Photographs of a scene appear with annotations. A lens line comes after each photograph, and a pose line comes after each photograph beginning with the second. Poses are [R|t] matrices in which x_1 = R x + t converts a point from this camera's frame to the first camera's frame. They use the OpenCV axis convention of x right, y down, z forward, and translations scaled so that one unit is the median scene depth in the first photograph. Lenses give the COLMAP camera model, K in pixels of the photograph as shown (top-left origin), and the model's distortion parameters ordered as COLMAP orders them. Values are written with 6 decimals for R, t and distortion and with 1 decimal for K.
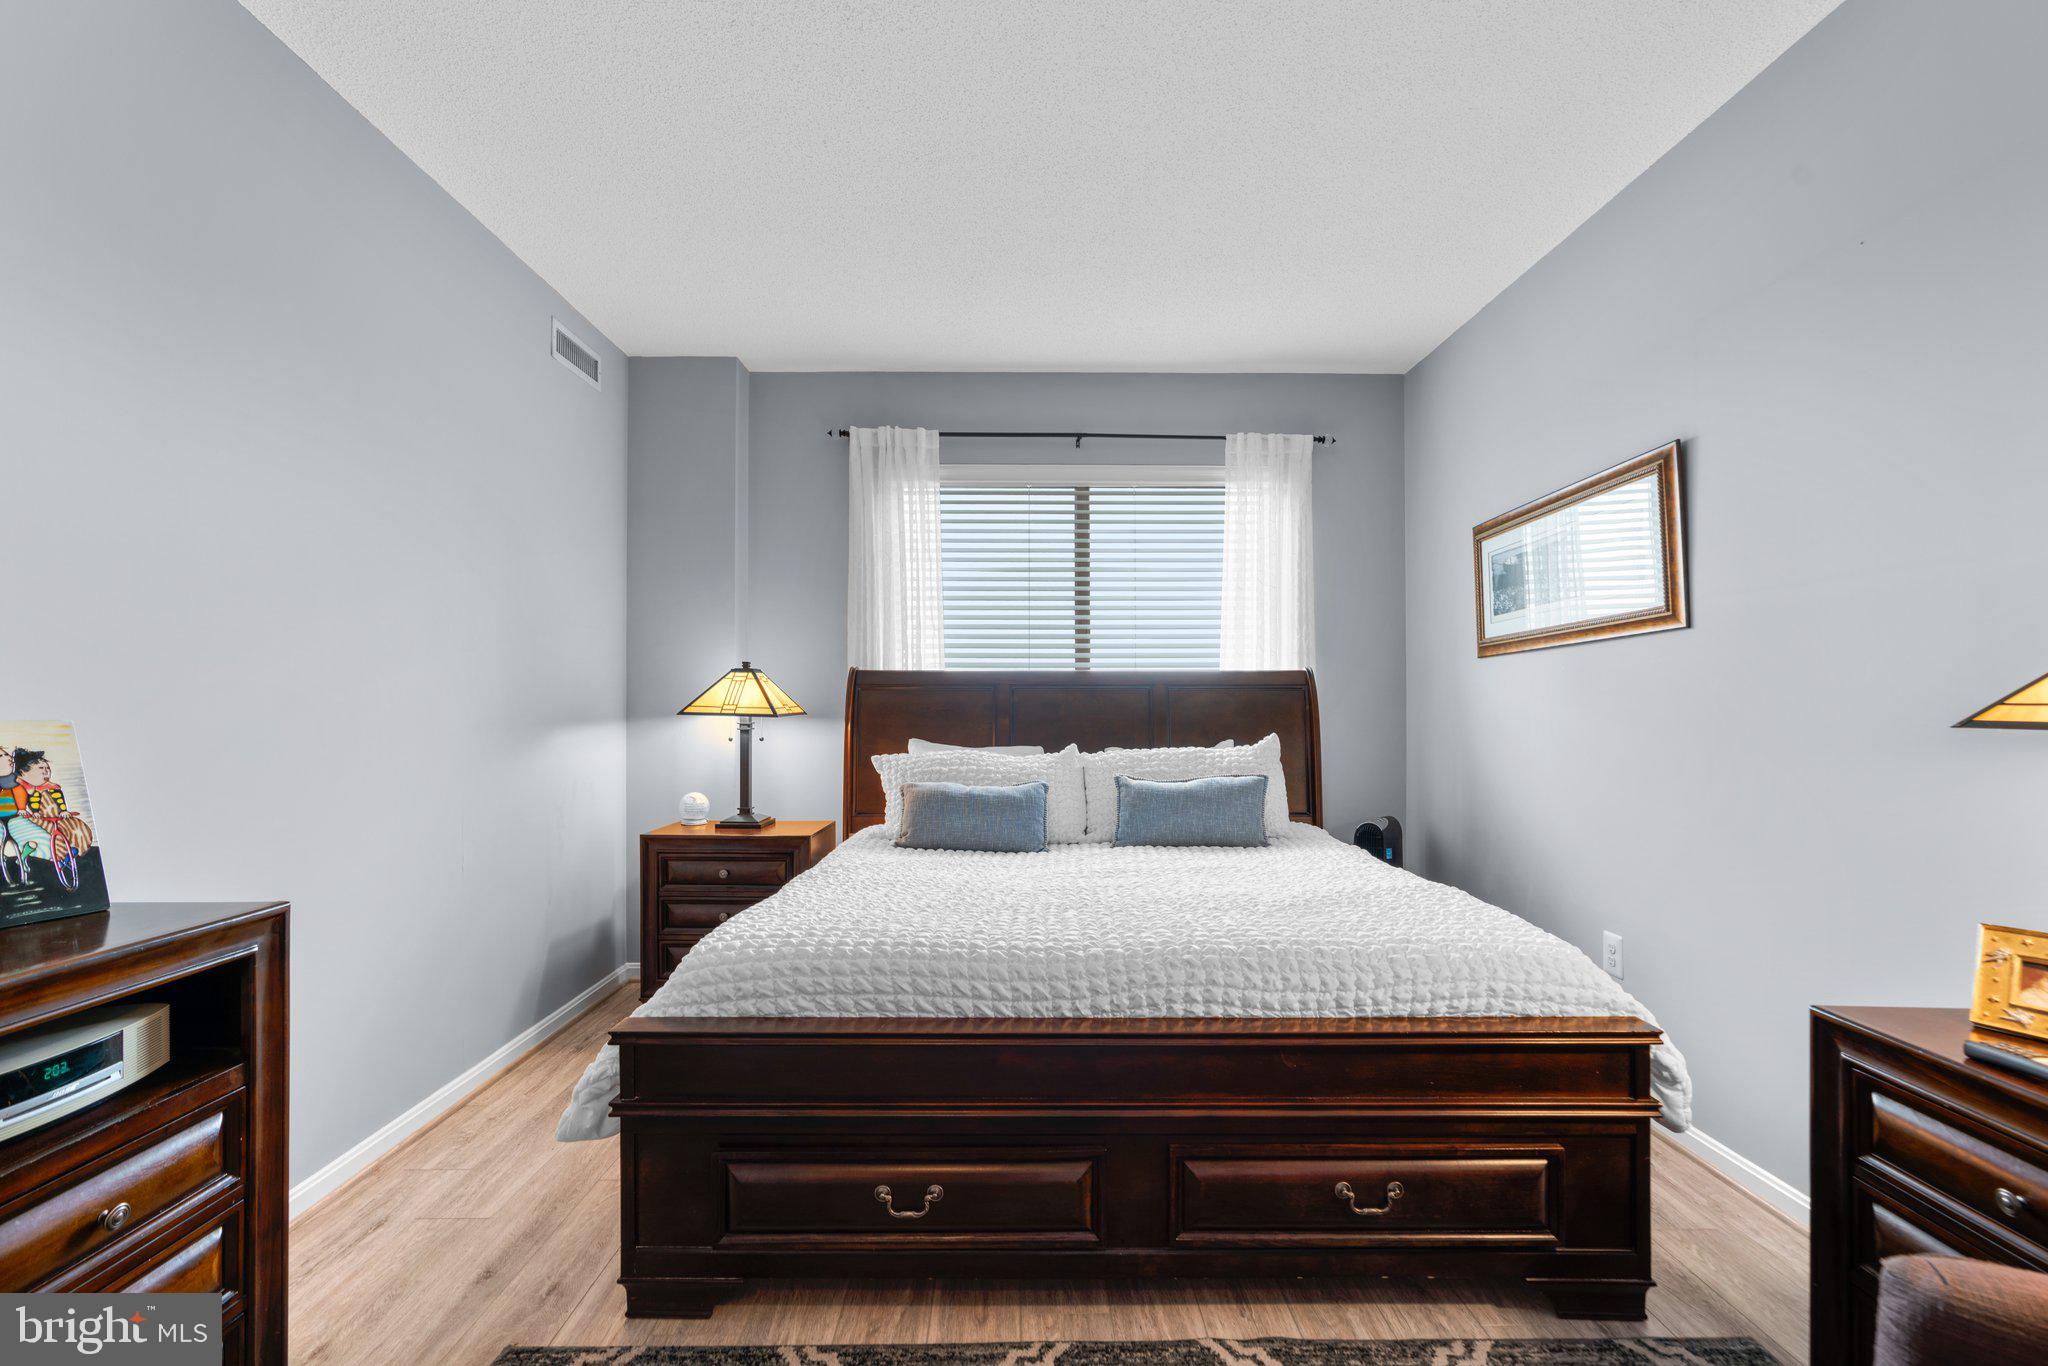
lens RADIAL K [[931.3, 0, 1020.2], [0, 931.3, 686.9], [0, 0, 1]] dist [-0.017903, 0.009474]
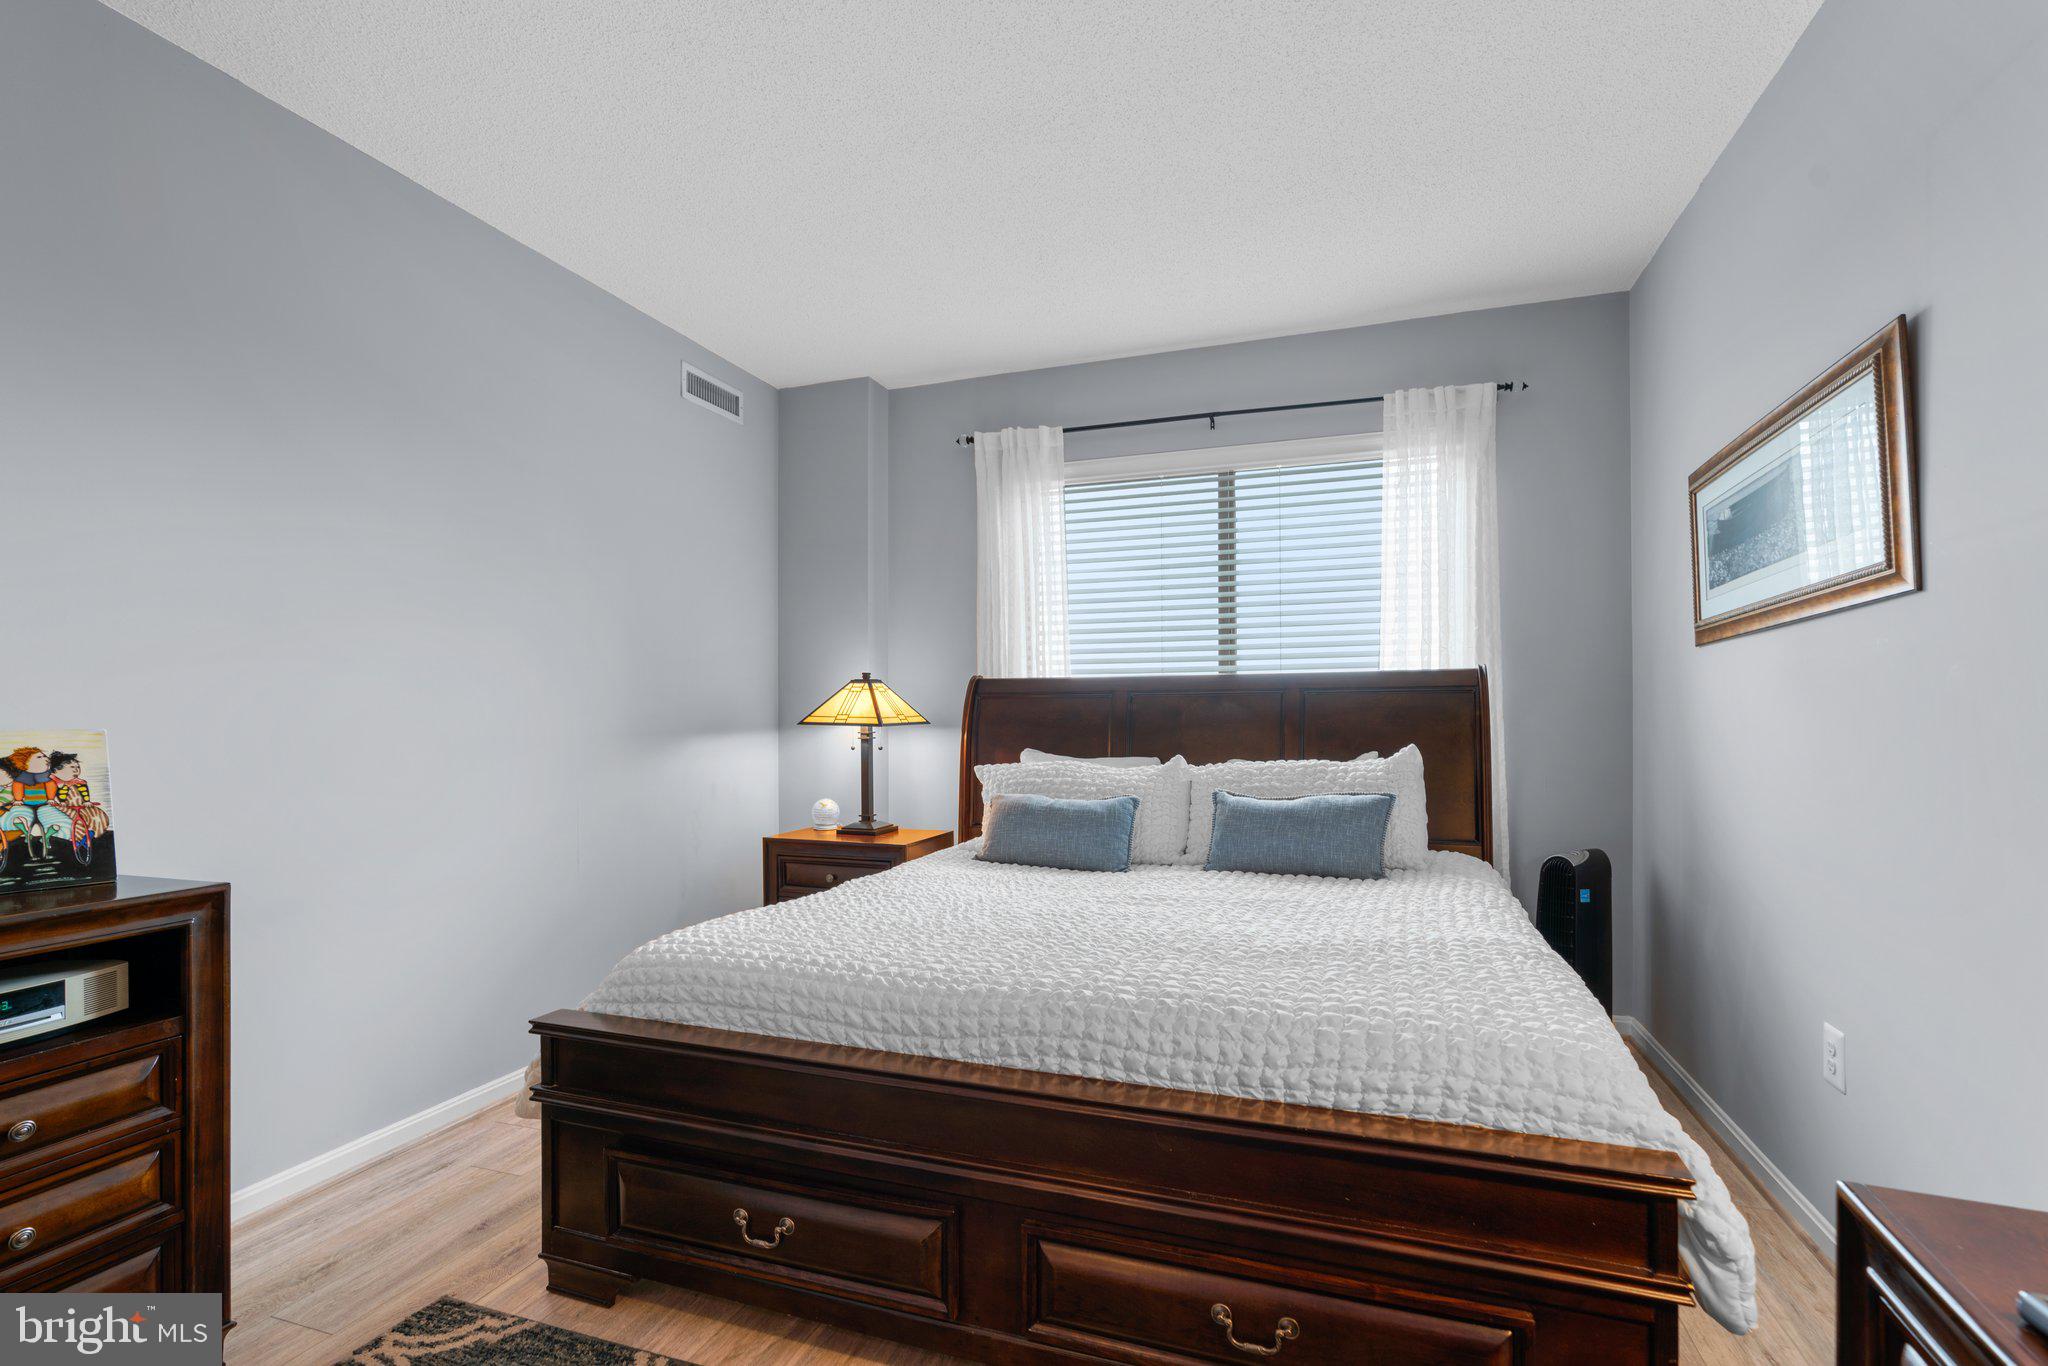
lens RADIAL K [[935.7, 0, 1022.2], [0, 935.7, 701.3], [0, 0, 1]] dist [-0.018545, 0.010196]
pose [[0.940950, -0.011829, -0.338339, 0.437201], [0.013517, 0.999905, 0.002634, 0.008524], [0.338275, -0.007051, 0.941021, 0.177342]]
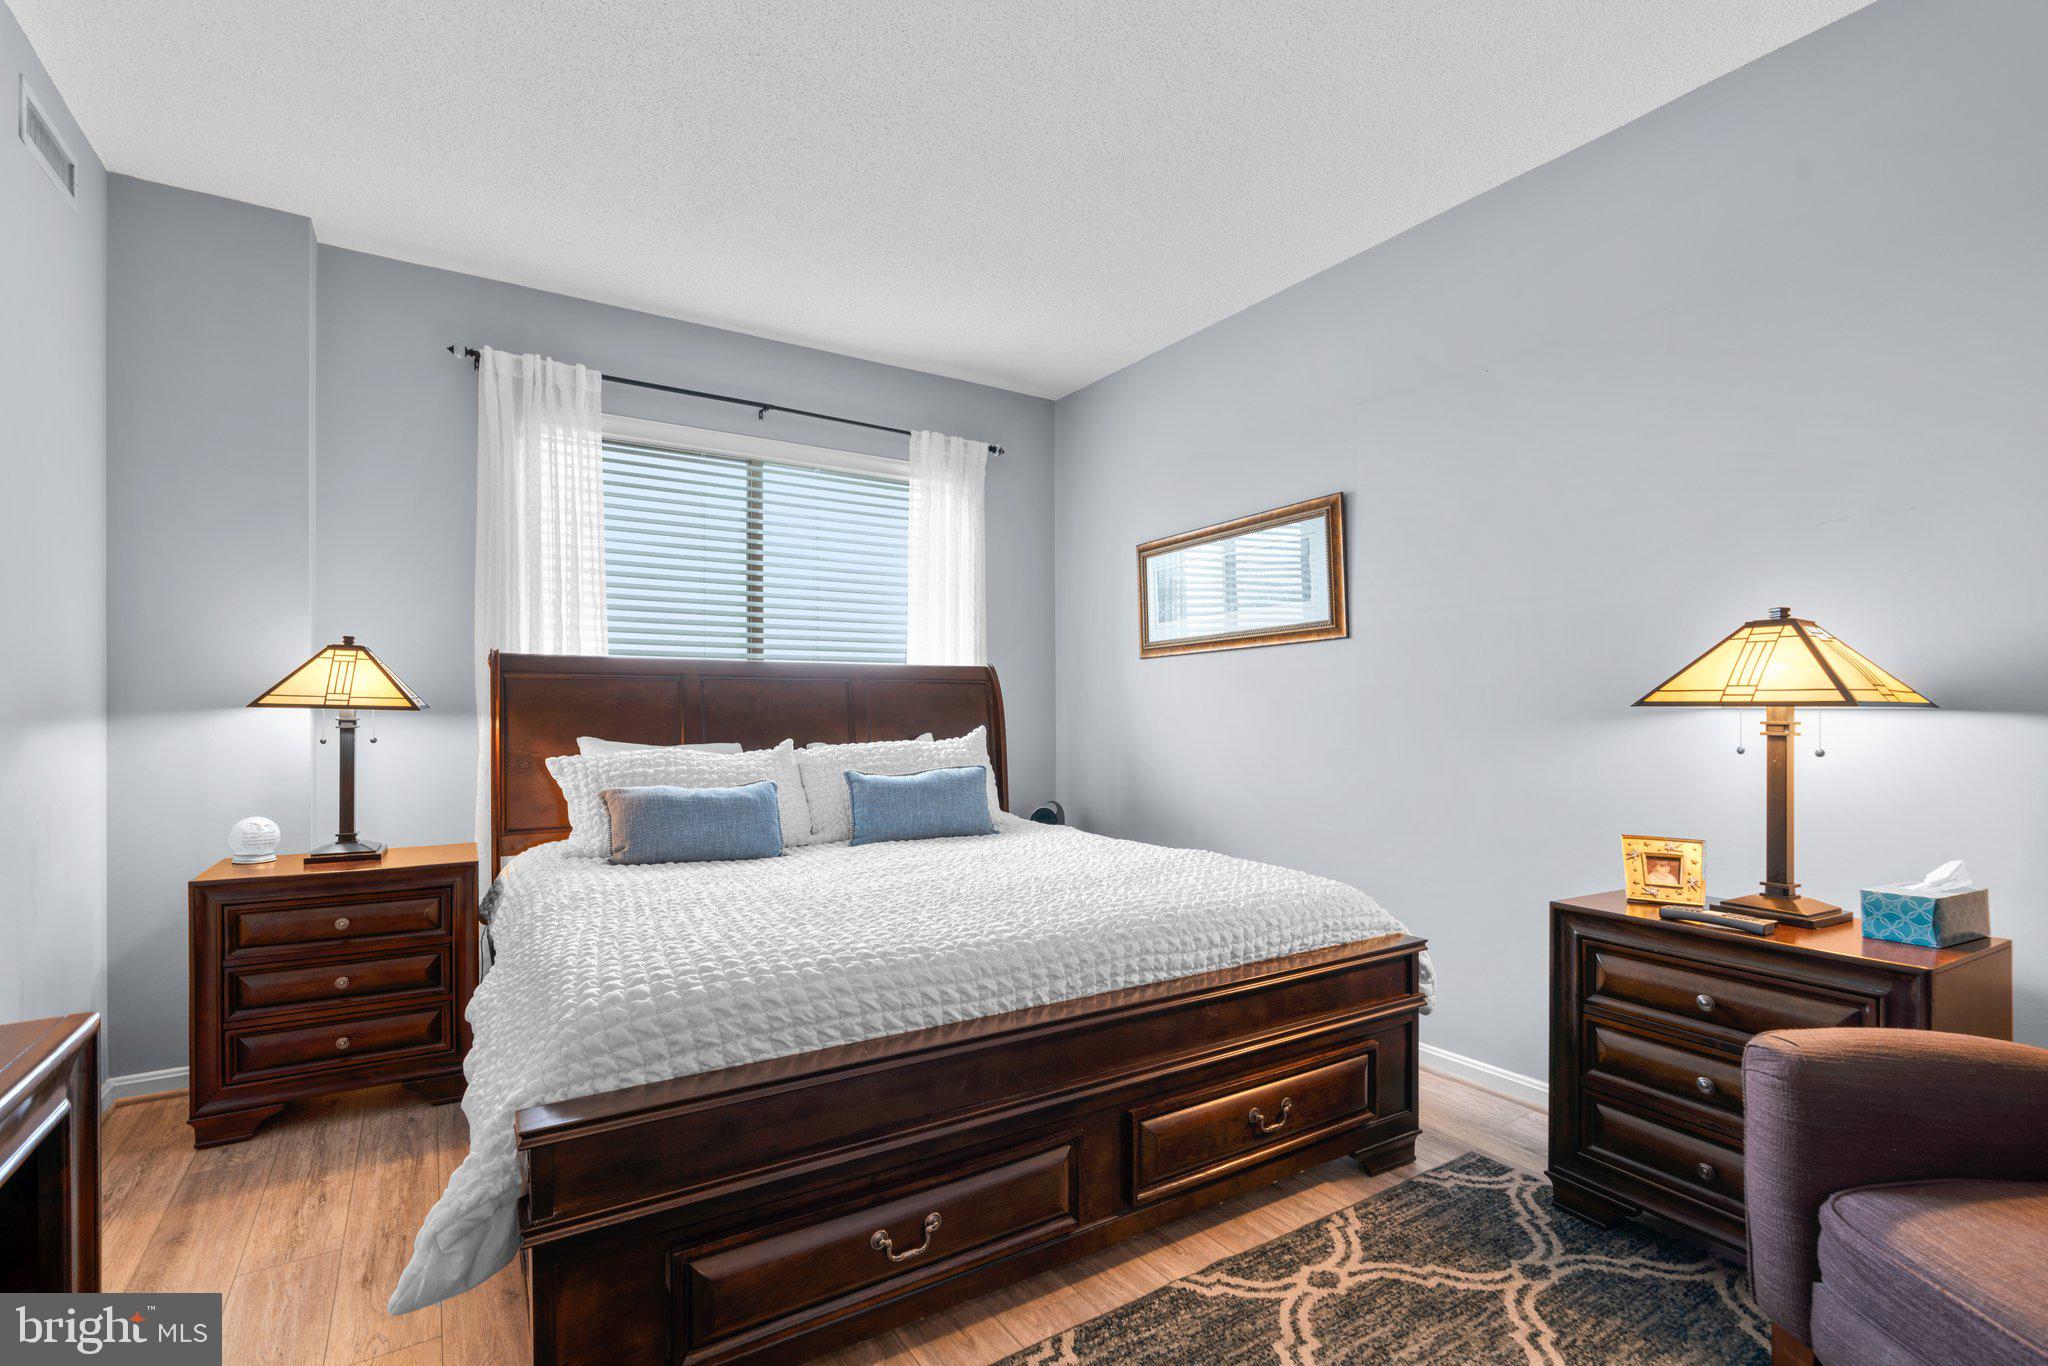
lens RADIAL K [[935.7, 0, 1022.2], [0, 935.7, 701.3], [0, 0, 1]] dist [-0.018545, 0.010196]
pose [[0.845685, 0.005030, 0.533658, -0.478054], [-0.011154, 0.999904, 0.008251, 0.025655], [-0.533565, -0.012930, 0.845660, 0.177193]]
